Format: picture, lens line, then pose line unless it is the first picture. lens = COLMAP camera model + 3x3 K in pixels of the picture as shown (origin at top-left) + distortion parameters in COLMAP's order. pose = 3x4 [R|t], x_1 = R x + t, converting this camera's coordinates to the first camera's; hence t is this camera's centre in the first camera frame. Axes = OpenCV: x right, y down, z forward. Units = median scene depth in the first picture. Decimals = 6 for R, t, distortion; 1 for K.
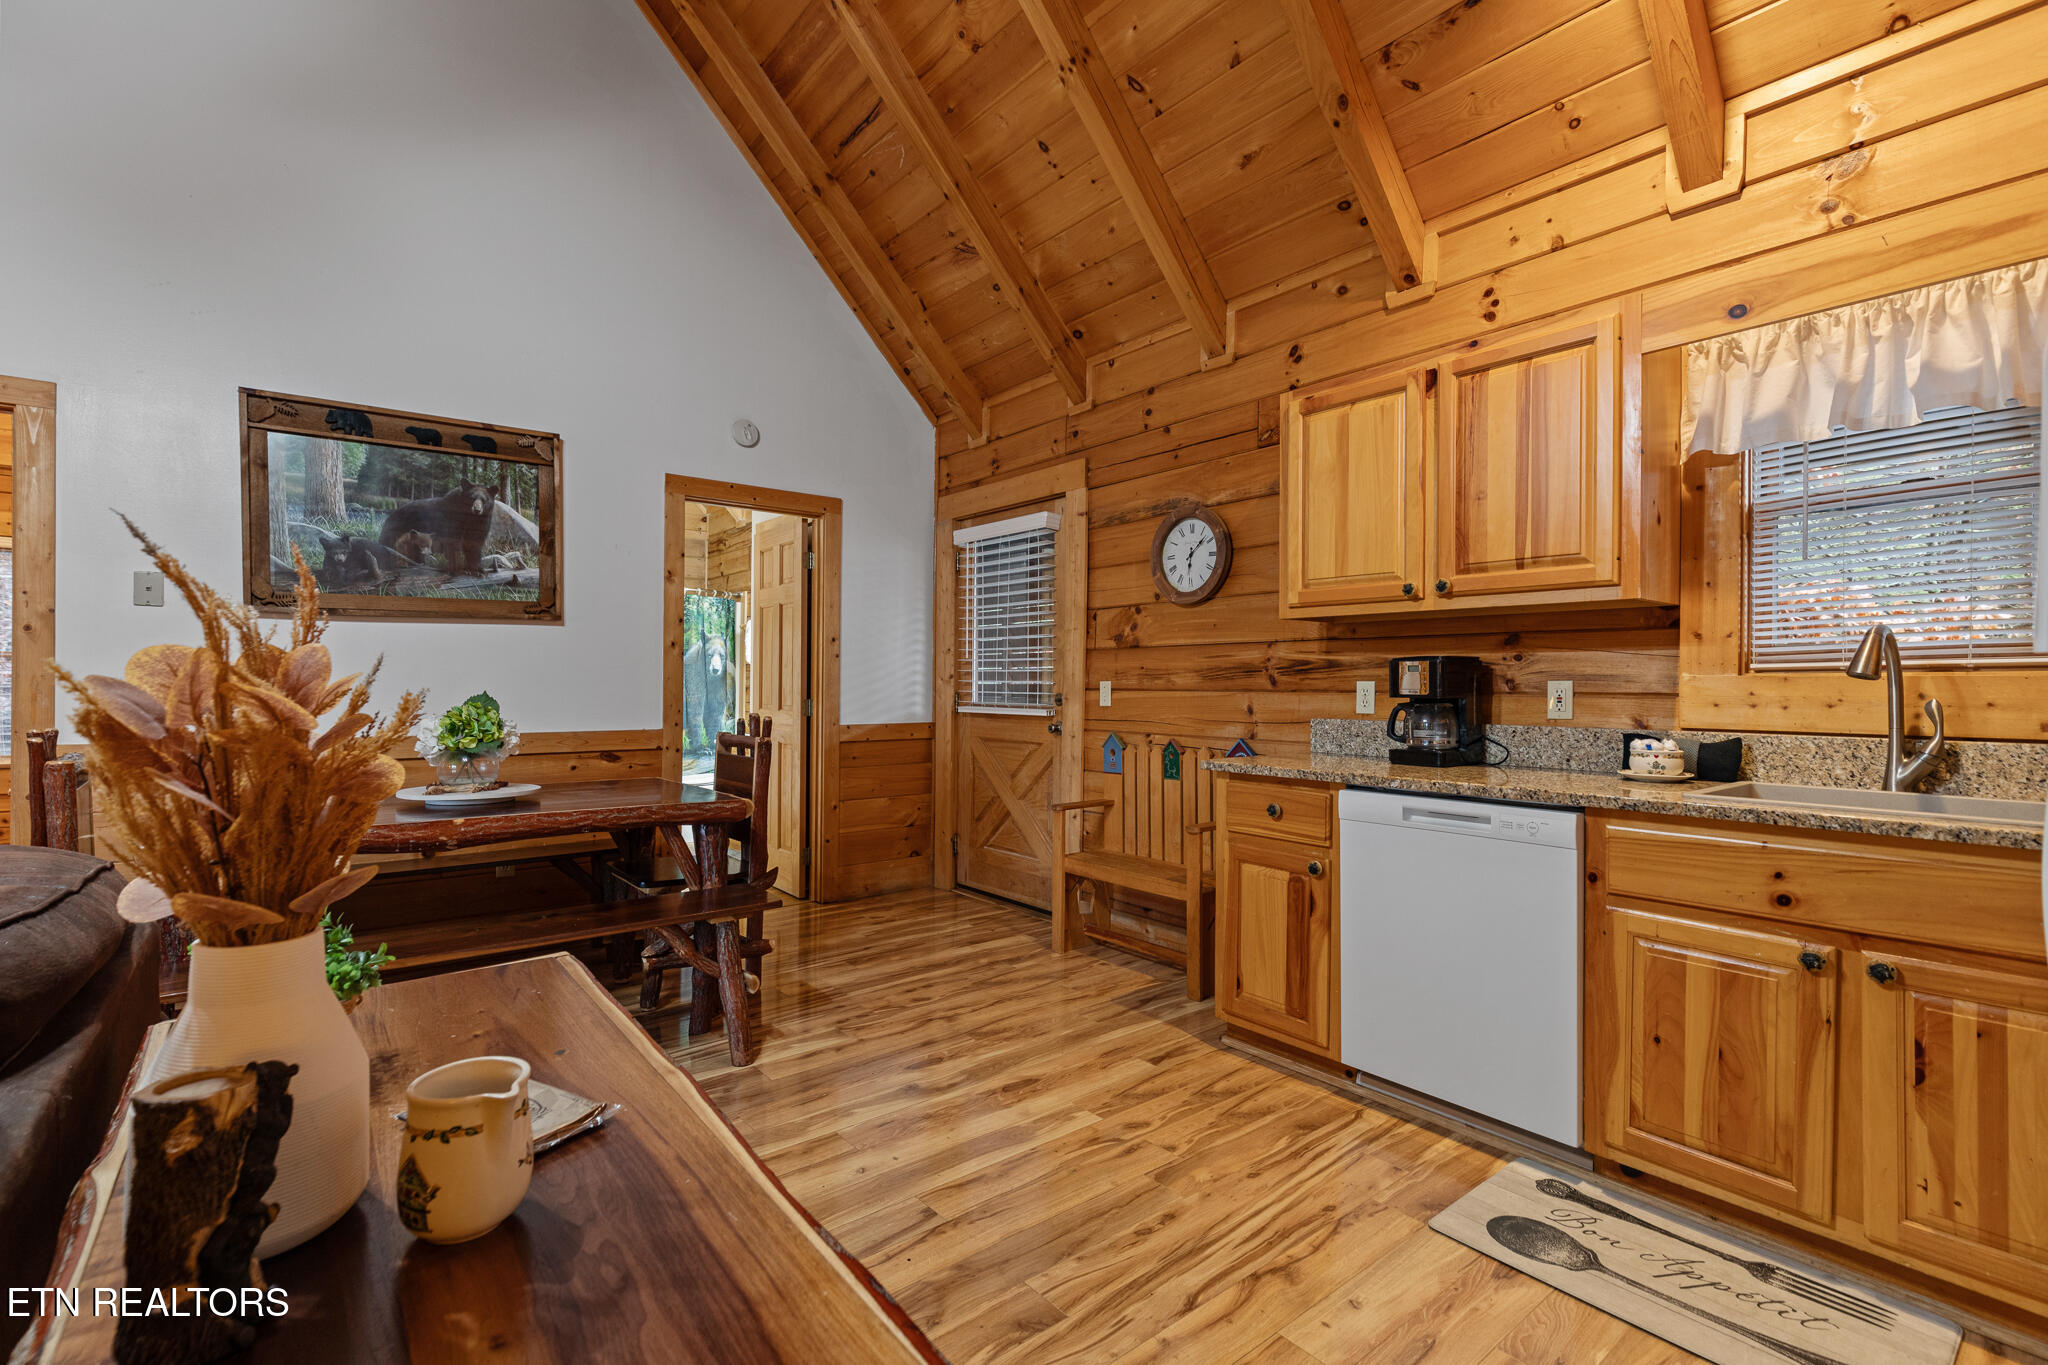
lens RADIAL K [[921.4, 0, 1023.0], [0, 921.4, 684.7], [0, 0, 1]] dist [0.009640, -0.002462]
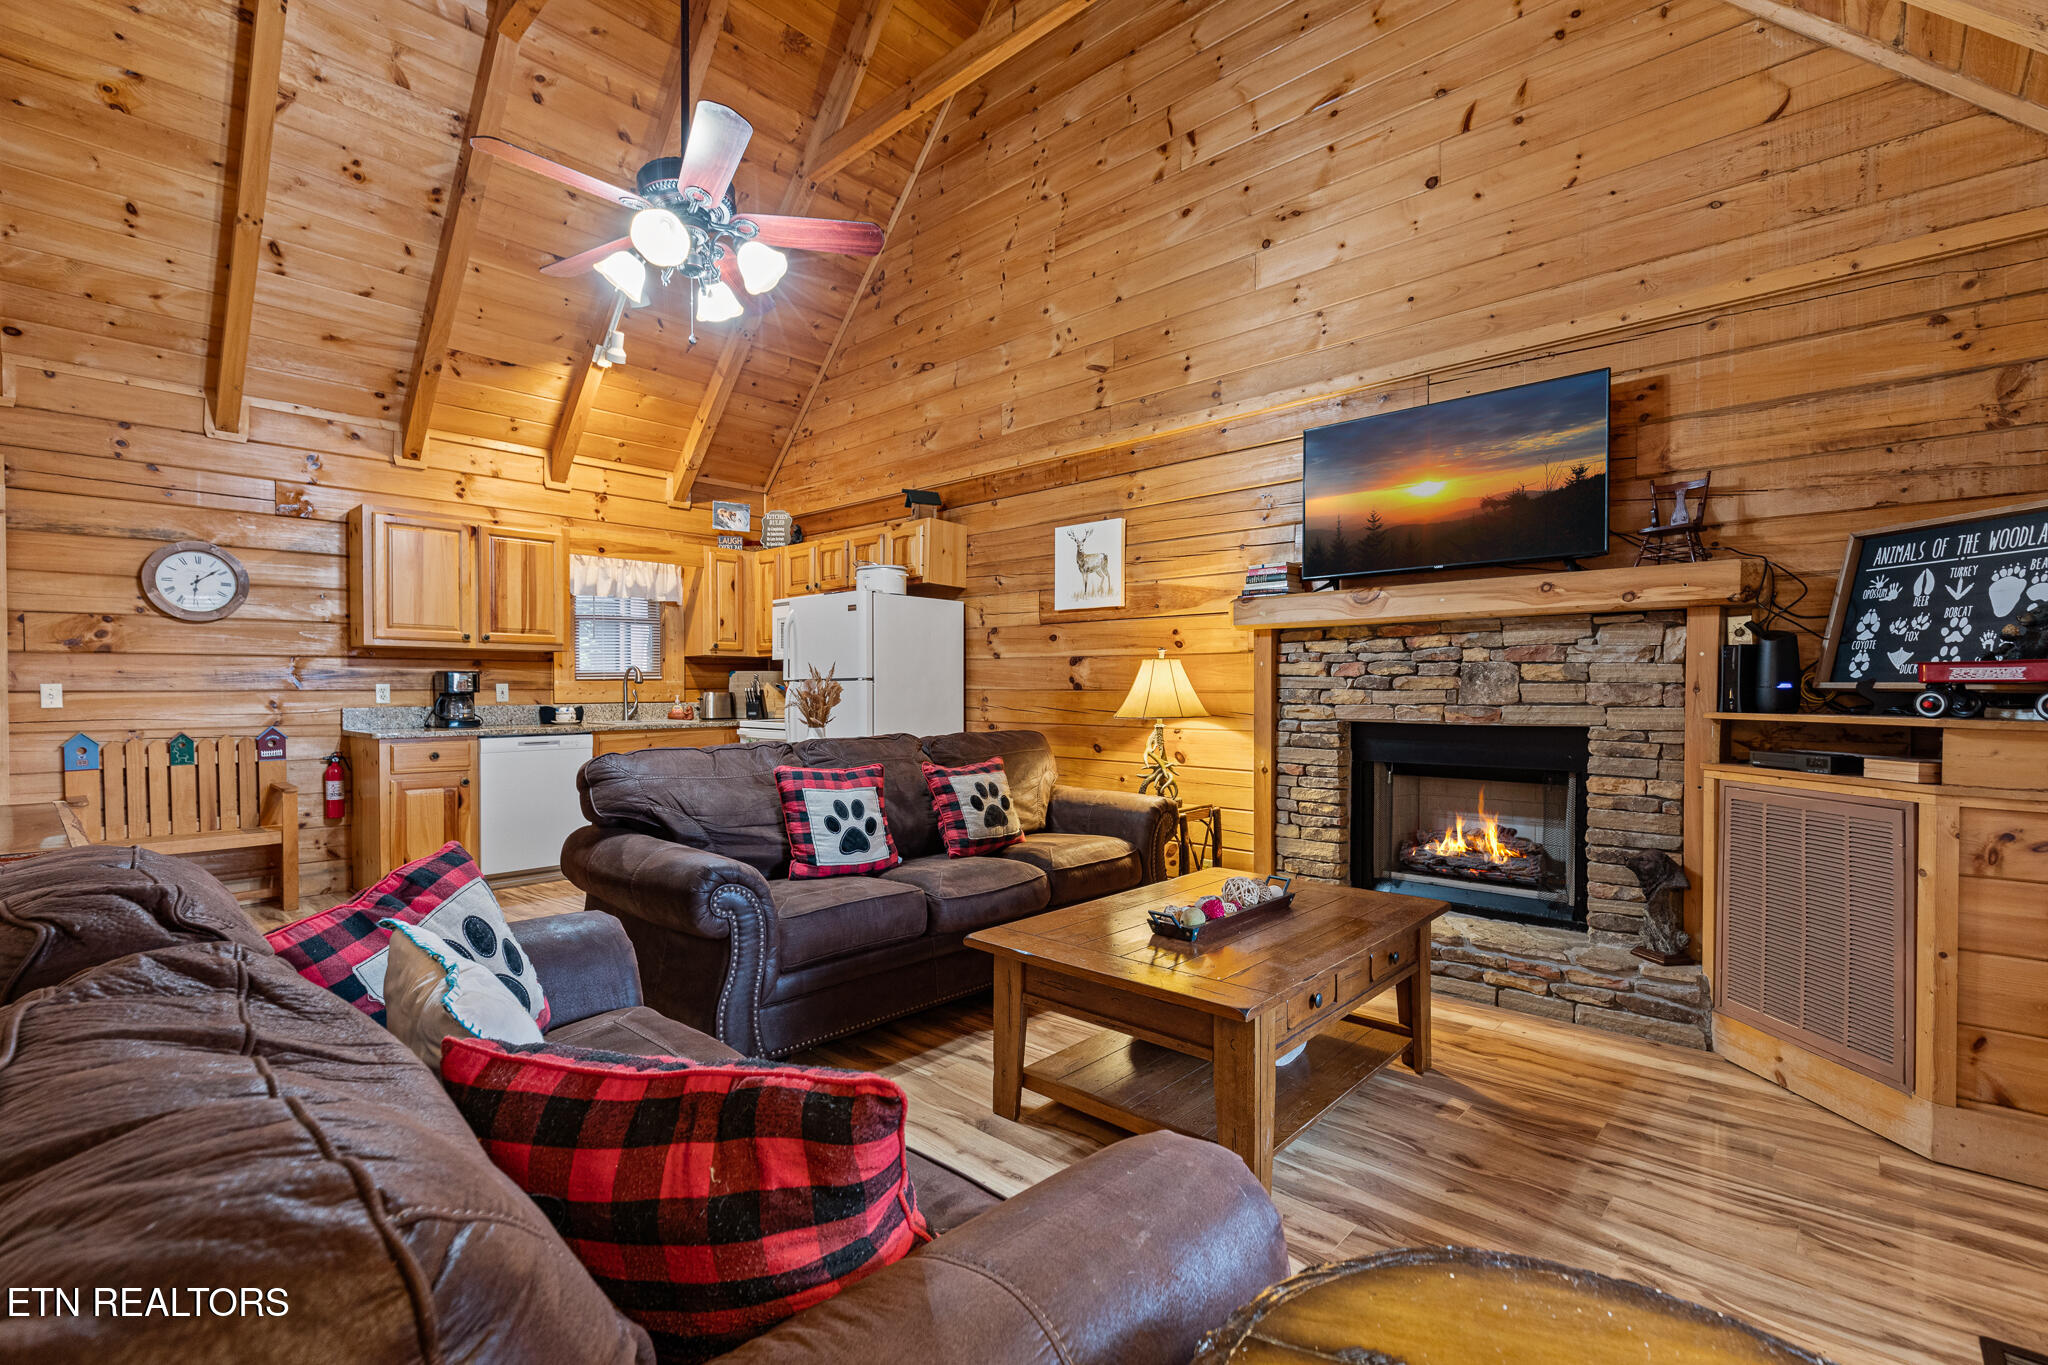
lens RADIAL K [[921.4, 0, 1013.9], [0, 921.4, 698.1], [0, 0, 1]] dist [0.009640, -0.002462]
pose [[-0.137035, -0.013373, 0.990476, -1.270258], [0.002466, 0.999901, 0.013842, 0.001072], [-0.990563, 0.004339, -0.136988, 0.095730]]
